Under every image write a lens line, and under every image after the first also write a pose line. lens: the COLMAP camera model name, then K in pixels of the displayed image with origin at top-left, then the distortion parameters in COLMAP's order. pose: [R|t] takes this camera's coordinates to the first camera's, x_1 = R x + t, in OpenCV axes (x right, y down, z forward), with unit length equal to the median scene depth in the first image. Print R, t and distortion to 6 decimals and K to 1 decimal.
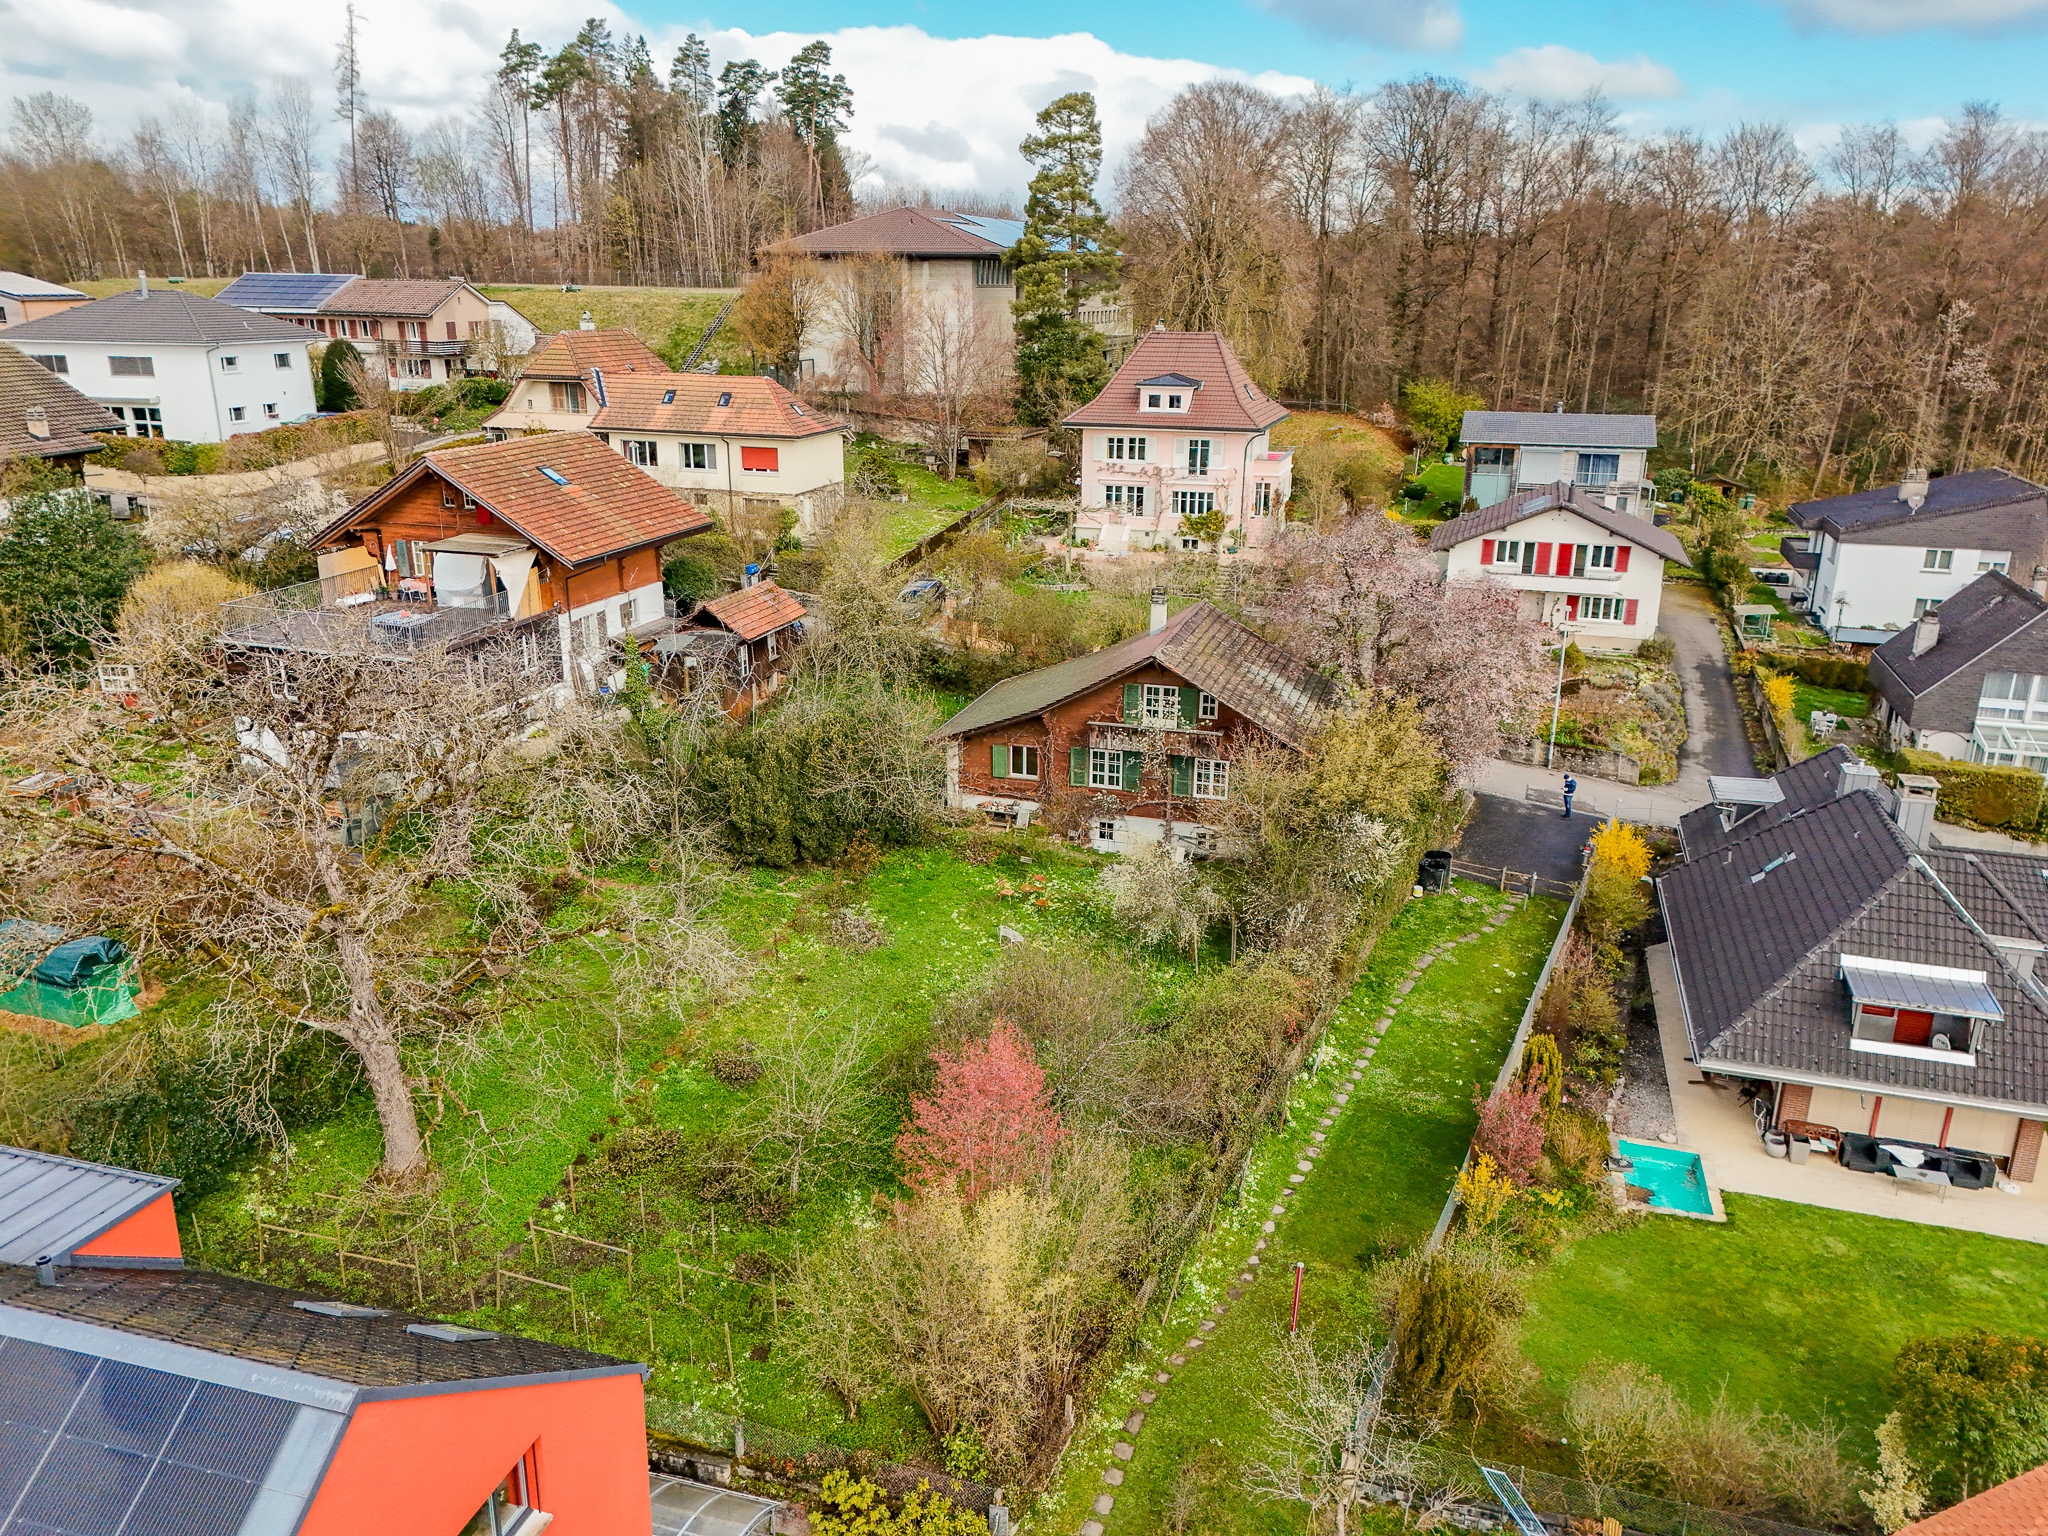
lens RADIAL K [[1485.7, 0, 1022.5], [0, 1485.7, 774.8], [0, 0, 1]] dist [0.079624, -0.078511]
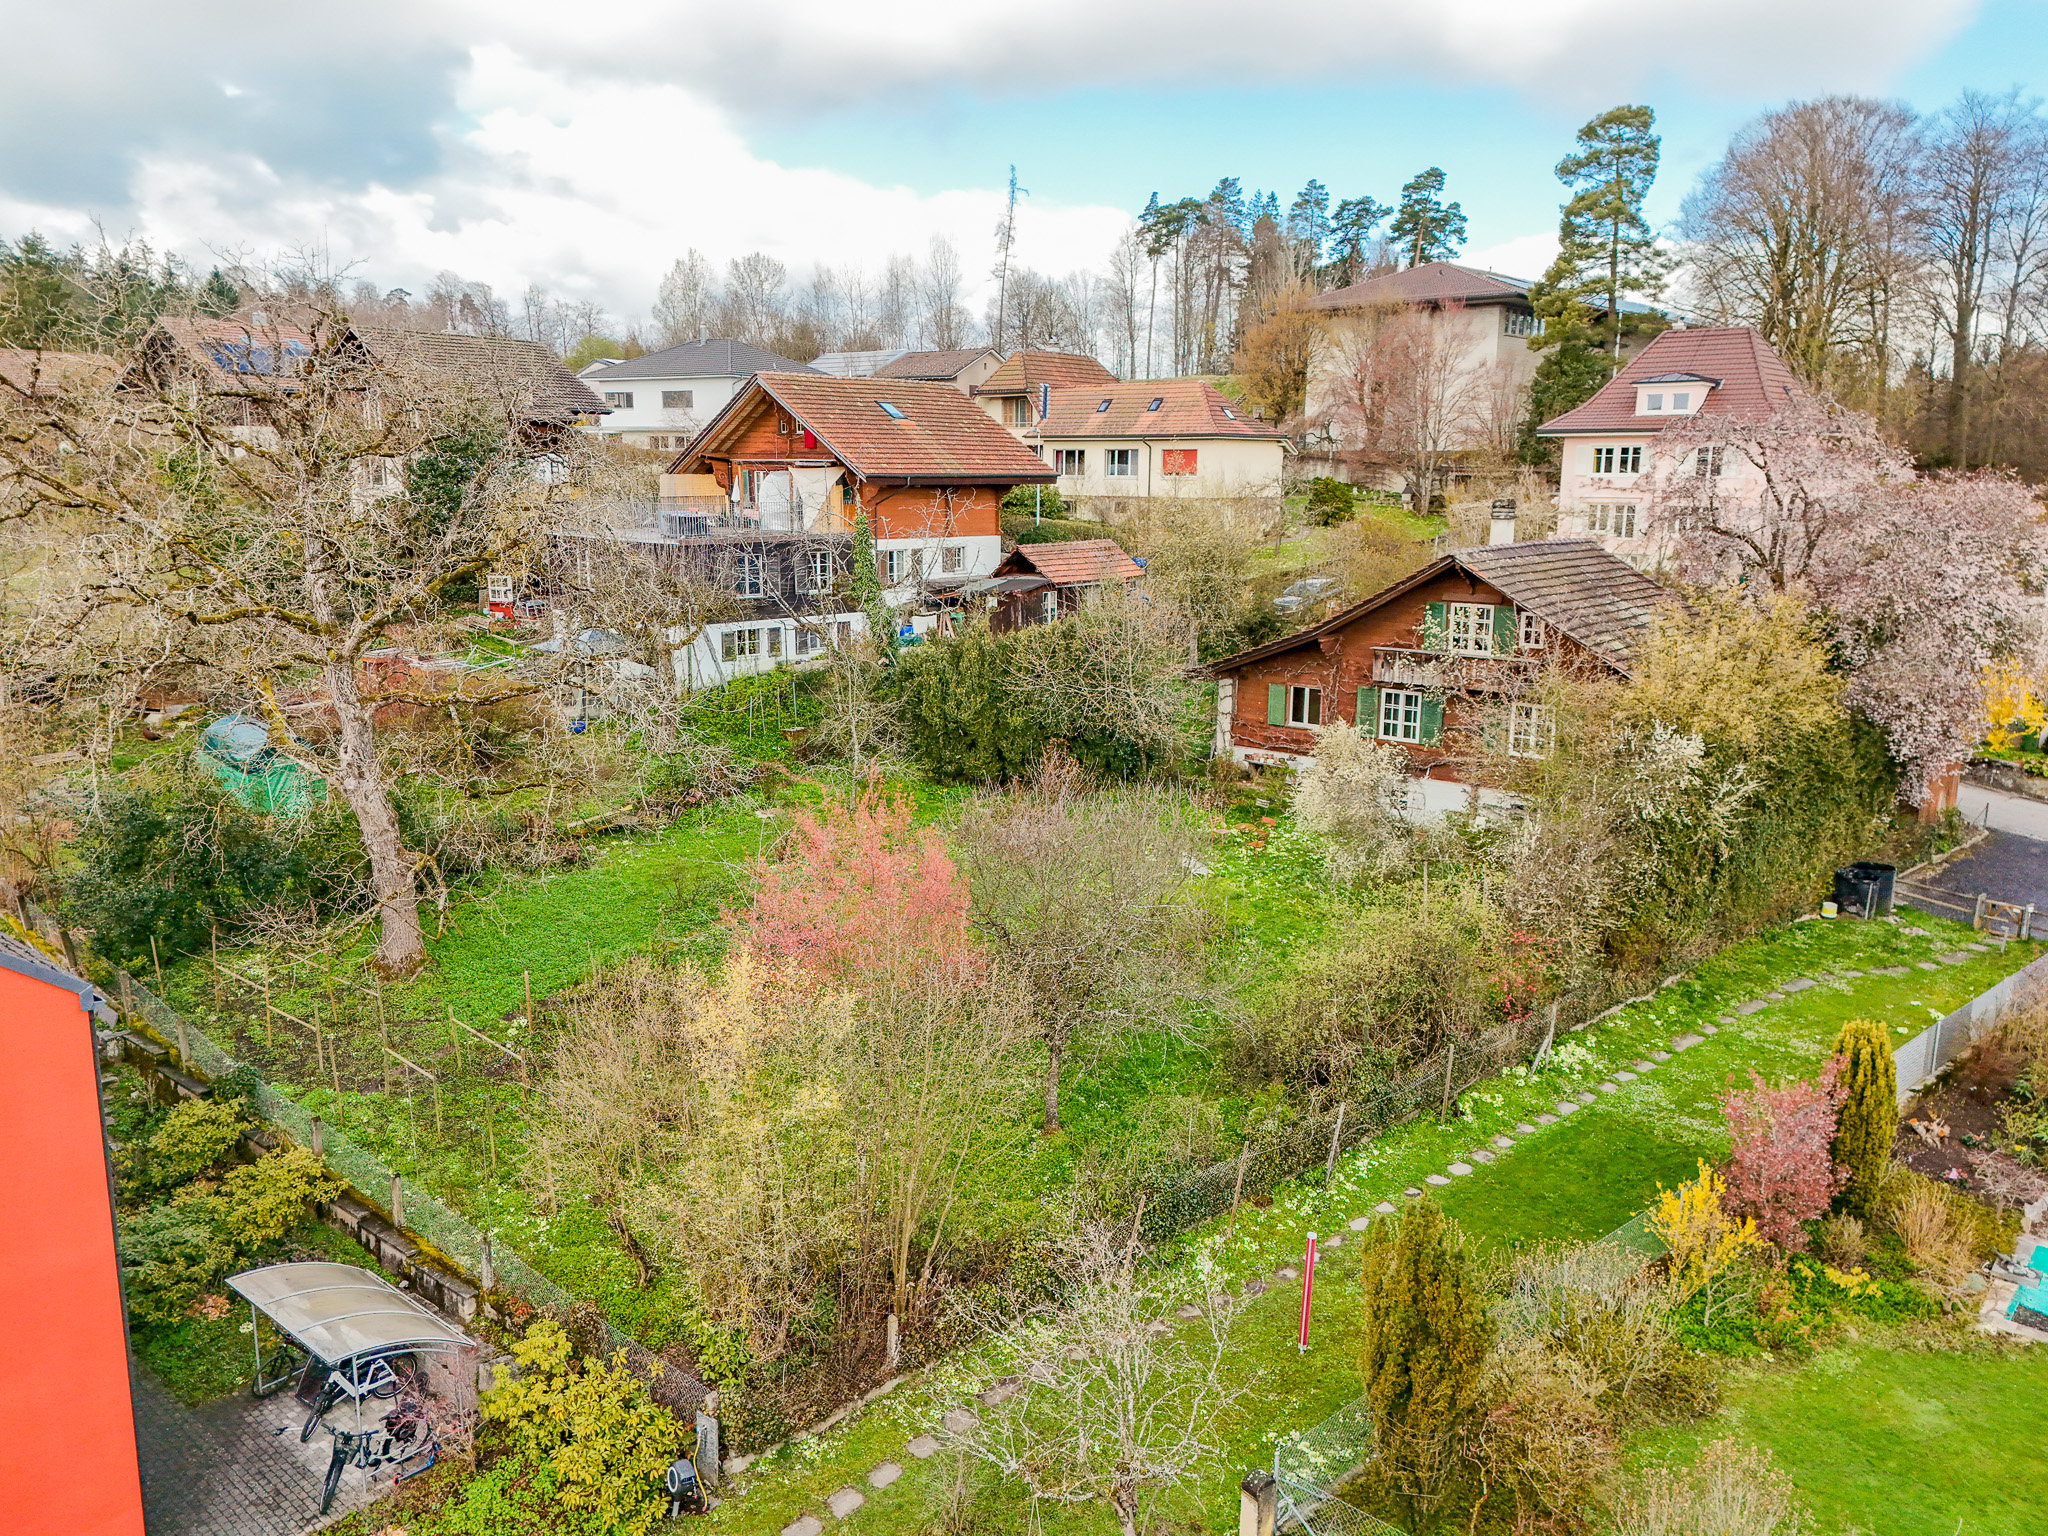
lens RADIAL K [[1485.7, 0, 1027.1], [0, 1485.7, 776.9], [0, 0, 1]] dist [0.079624, -0.078511]
pose [[0.914552, 0.081196, -0.396235, 0.129624], [-0.126212, 0.988017, -0.088846, 0.083420], [0.384273, 0.131263, 0.913840, 0.134962]]
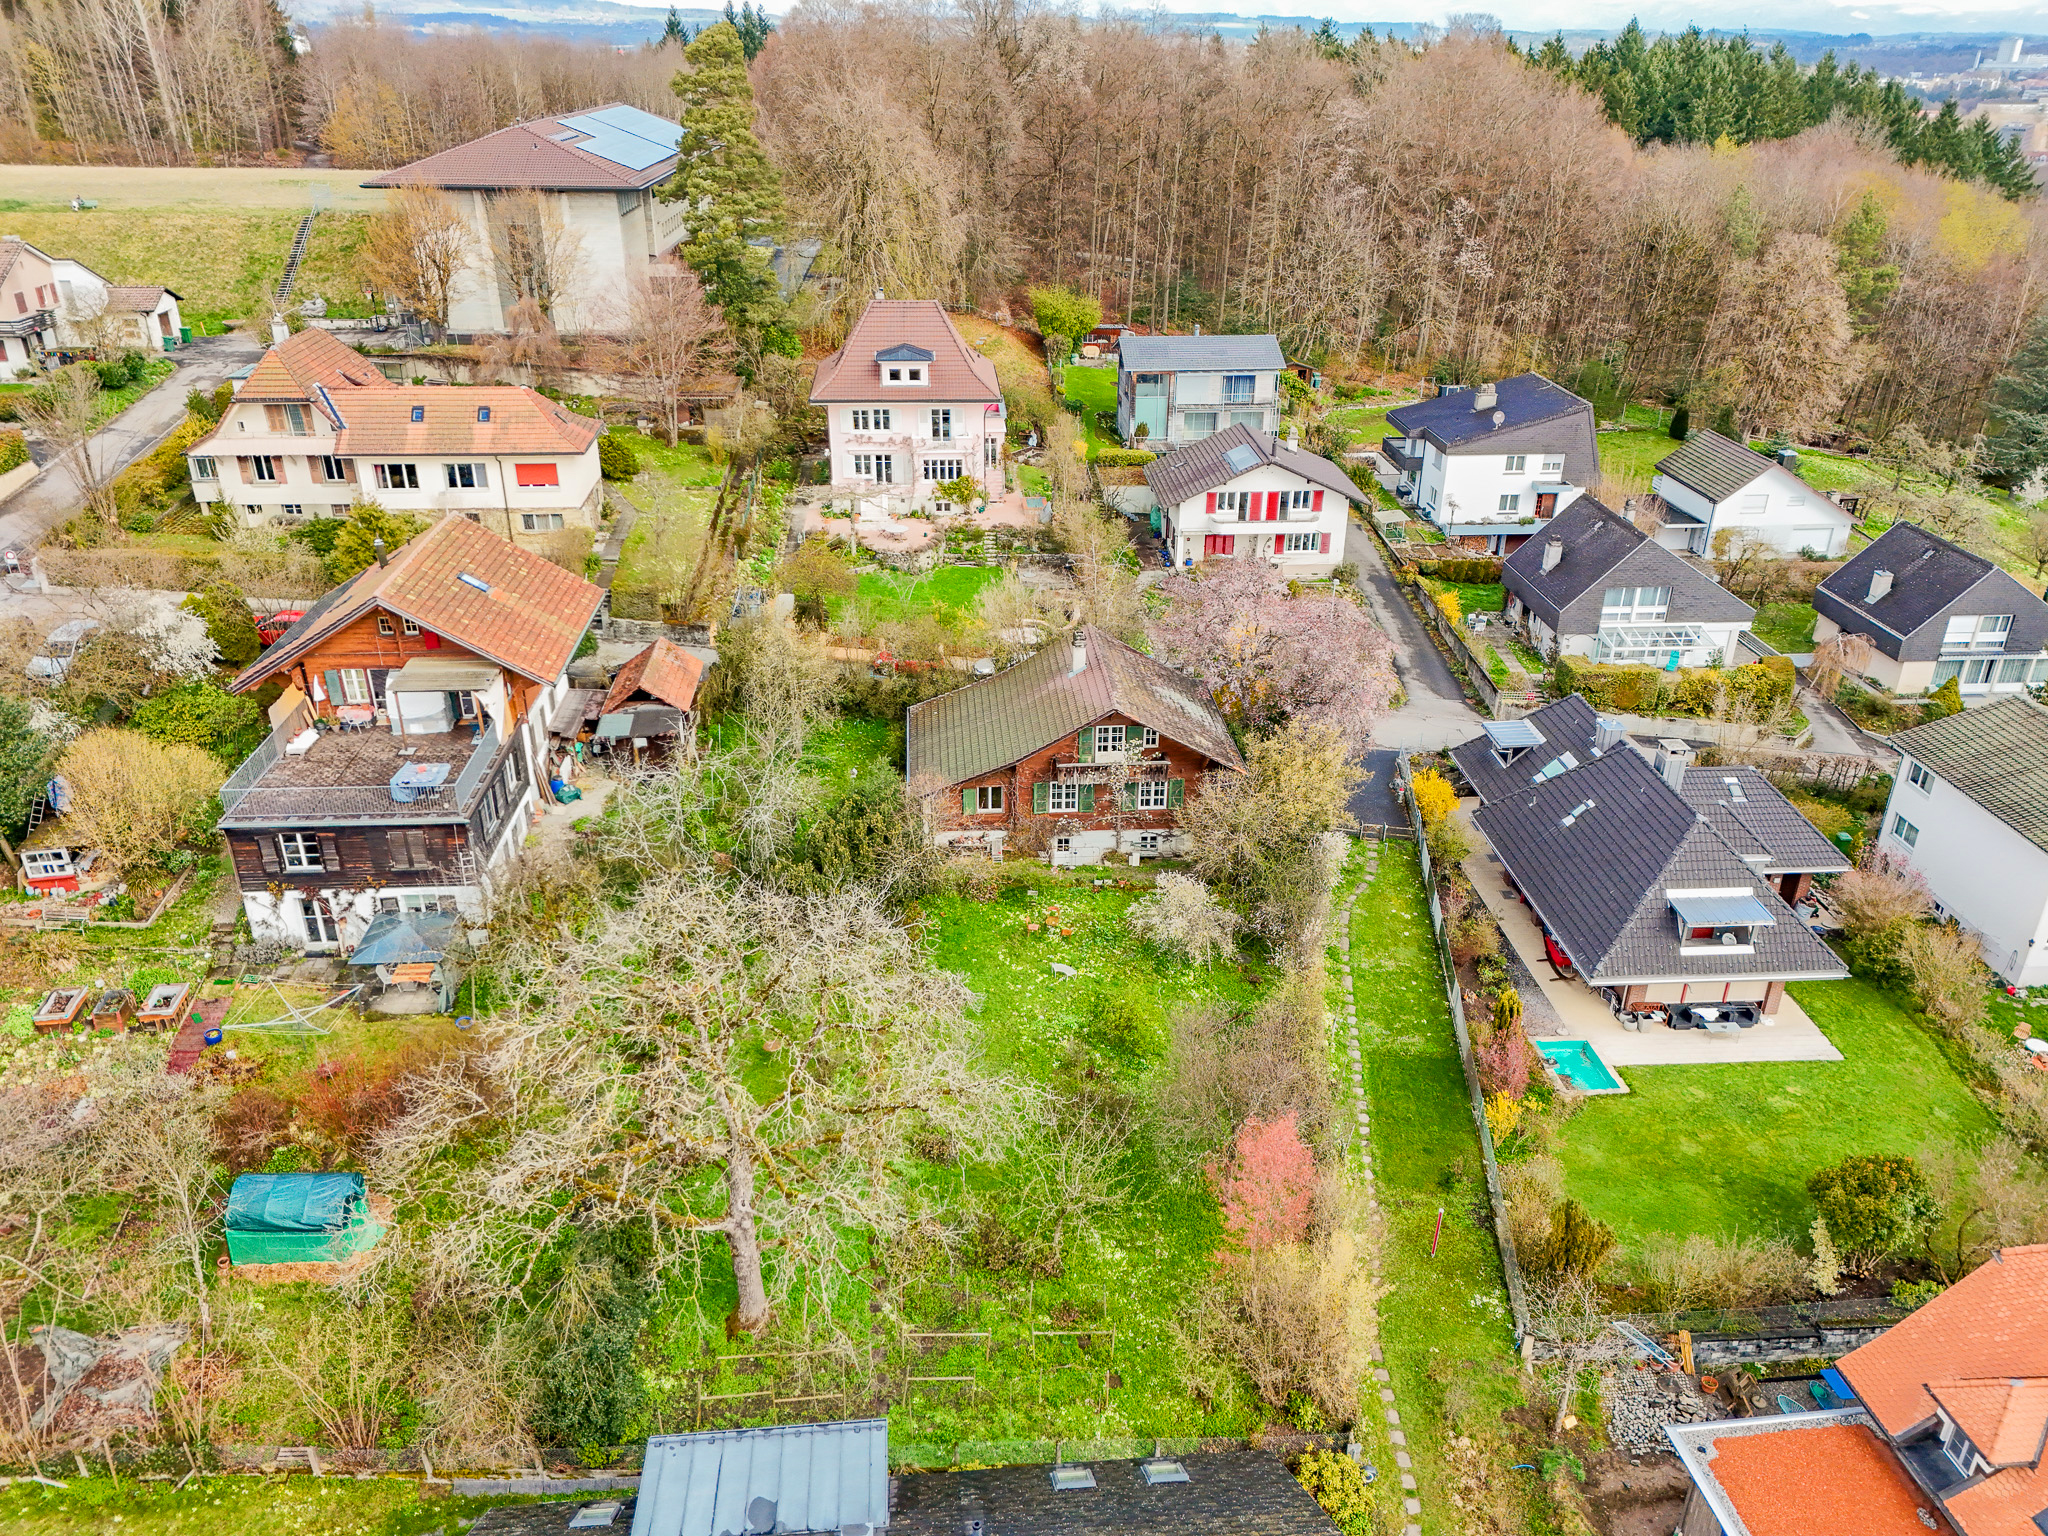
lens RADIAL K [[1485.7, 0, 1022.0], [0, 1485.7, 767.7], [0, 0, 1]] dist [0.079624, -0.078511]
pose [[0.933160, -0.160981, 0.321398, -0.235458], [0.115897, 0.981106, 0.154916, -0.143391], [-0.340264, -0.107313, 0.934186, -0.059324]]
